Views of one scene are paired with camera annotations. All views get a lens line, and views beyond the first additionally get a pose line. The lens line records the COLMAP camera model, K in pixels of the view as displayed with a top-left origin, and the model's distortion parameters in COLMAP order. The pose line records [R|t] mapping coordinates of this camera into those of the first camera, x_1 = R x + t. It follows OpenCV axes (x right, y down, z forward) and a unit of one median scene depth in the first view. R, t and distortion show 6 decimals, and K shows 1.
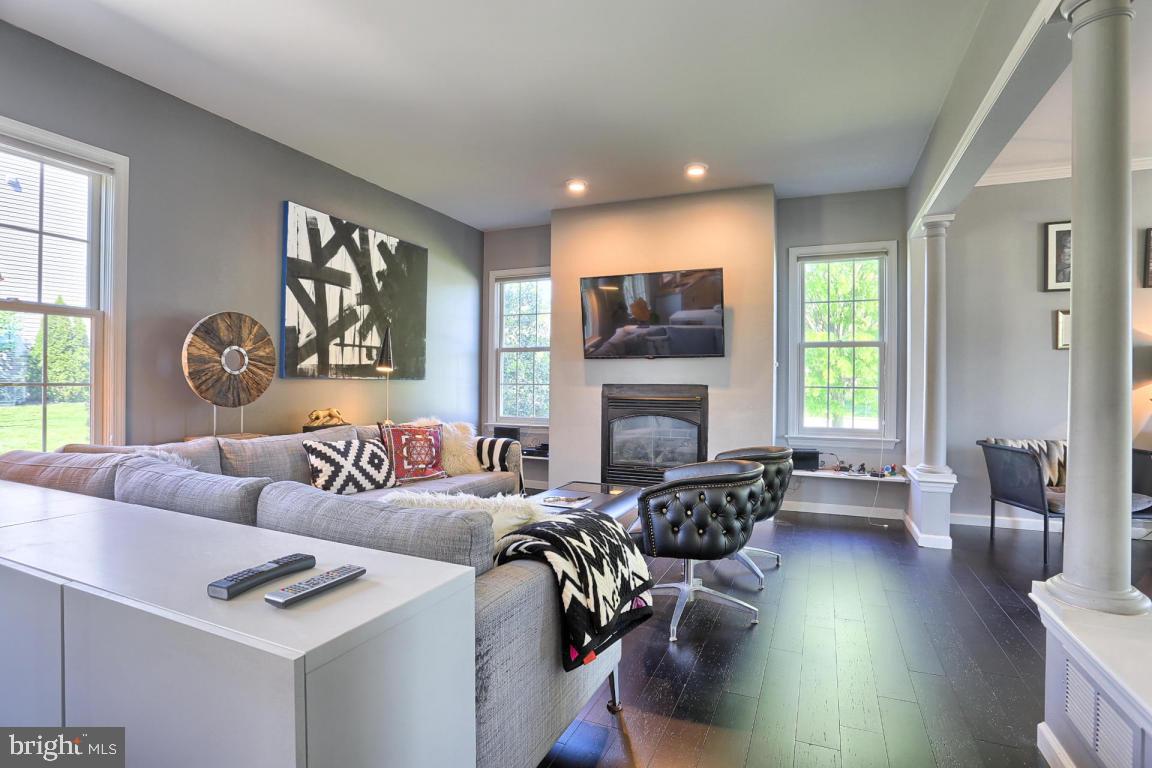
lens RADIAL K [[556.3, 0, 584.6], [0, 556.3, 382.3], [0, 0, 1]] dist [-0.079180, 0.032707]
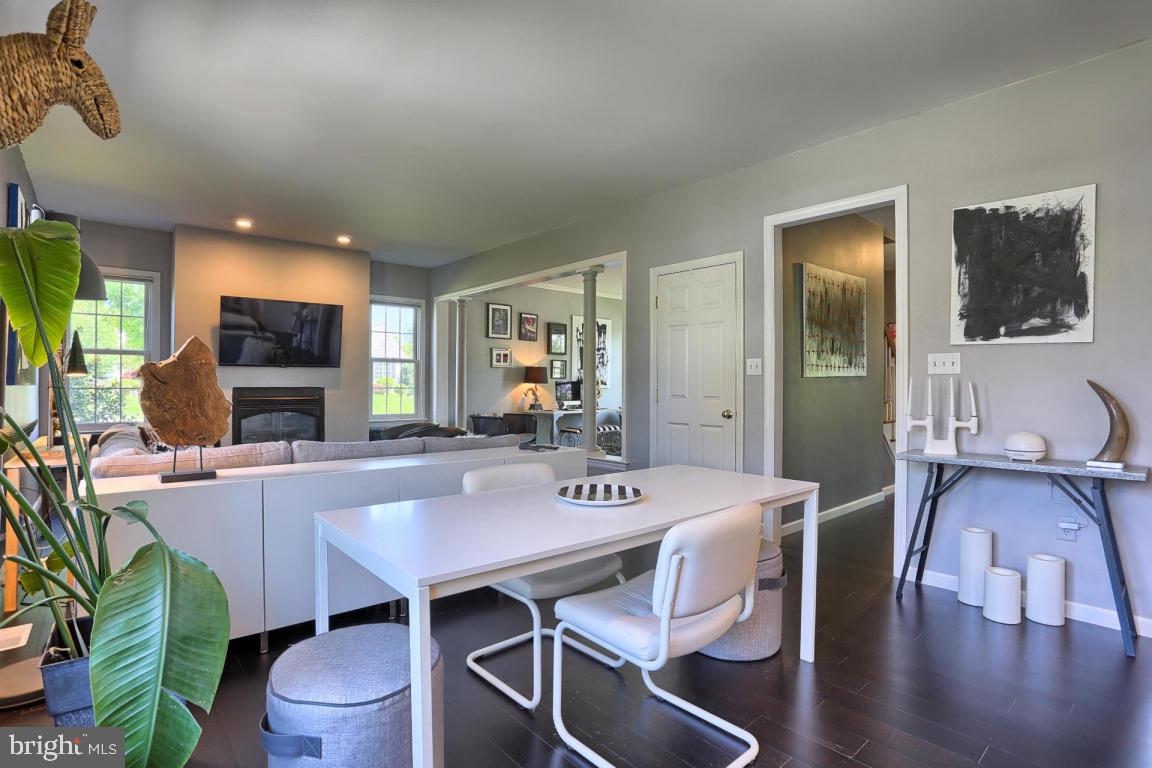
lens RADIAL K [[542.7, 0, 537.7], [0, 542.7, 385.1], [0, 0, 1]] dist [-0.049618, 0.000003]
pose [[0.488674, -0.009315, 0.872417, -0.730408], [-0.001380, 0.999933, 0.011450, -0.017635], [-0.872465, -0.006799, 0.488629, -0.127030]]
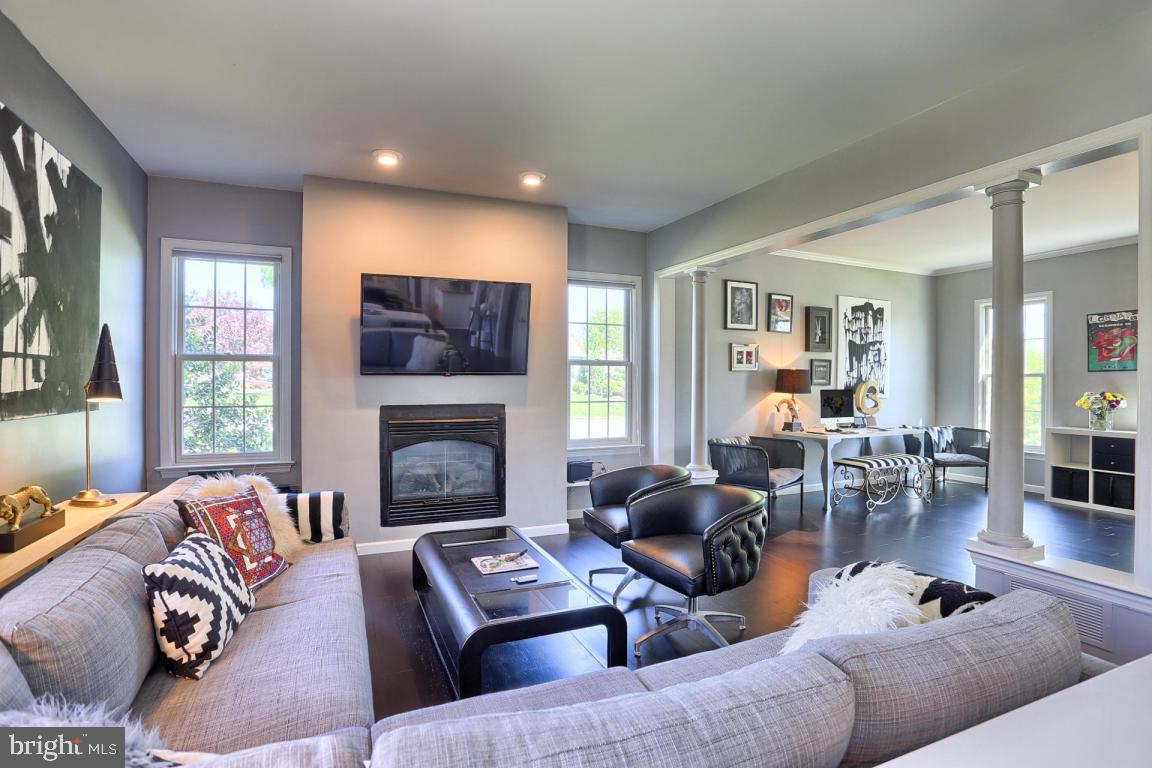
lens RADIAL K [[556.3, 0, 584.6], [0, 556.3, 382.3], [0, 0, 1]] dist [-0.079180, 0.032707]
pose [[0.682473, -0.008610, 0.730860, -0.404378], [0.003956, 0.999959, 0.008087, -0.041623], [-0.730900, -0.002628, 0.682479, 0.265273]]
